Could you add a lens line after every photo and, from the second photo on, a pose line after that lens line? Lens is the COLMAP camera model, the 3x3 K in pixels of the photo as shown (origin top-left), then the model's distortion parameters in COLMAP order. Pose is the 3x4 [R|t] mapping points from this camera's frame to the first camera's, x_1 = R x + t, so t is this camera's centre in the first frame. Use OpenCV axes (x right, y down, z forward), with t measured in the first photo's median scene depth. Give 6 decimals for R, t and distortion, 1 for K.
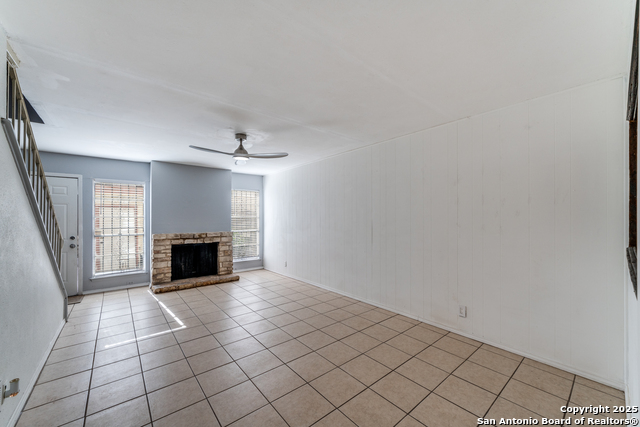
lens RADIAL K [[249.2, 0, 319.1], [0, 249.2, 215.9], [0, 0, 1]] dist [-0.008716, 0.000156]
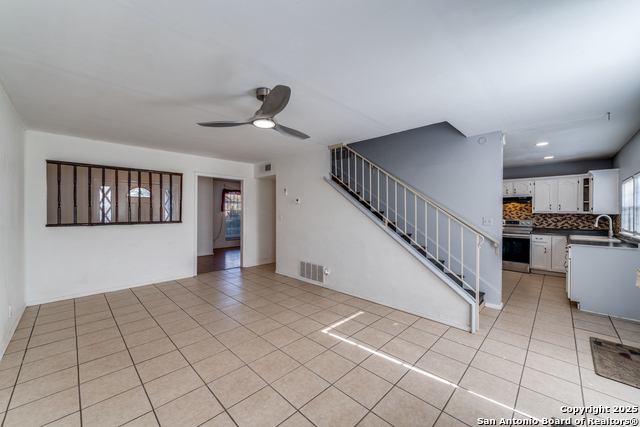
lens RADIAL K [[249.2, 0, 320.5], [0, 249.2, 211.2], [0, 0, 1]] dist [-0.008716, 0.000156]
pose [[-0.995041, -0.002138, -0.099447, -0.278562], [-0.001566, 0.999982, -0.005837, 0.010678], [0.099458, -0.005652, -0.995026, 1.189772]]
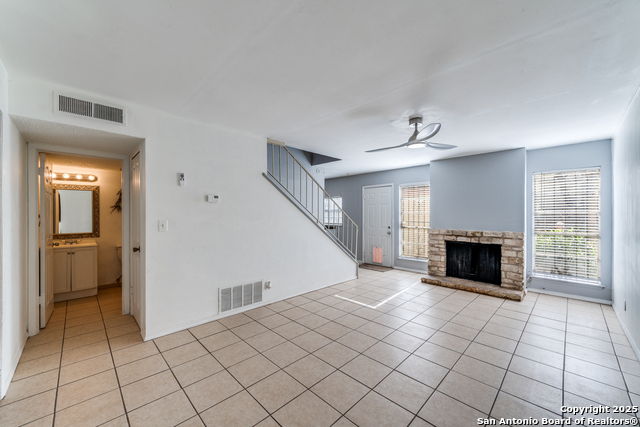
lens RADIAL K [[249.2, 0, 315.7], [0, 249.2, 213.7], [0, 0, 1]] dist [-0.008716, 0.000156]
pose [[0.070538, 0.000055, -0.997509, 0.372145], [0.005569, 0.999984, 0.000449, 0.004811], [0.997494, -0.005587, 0.070536, 0.404525]]
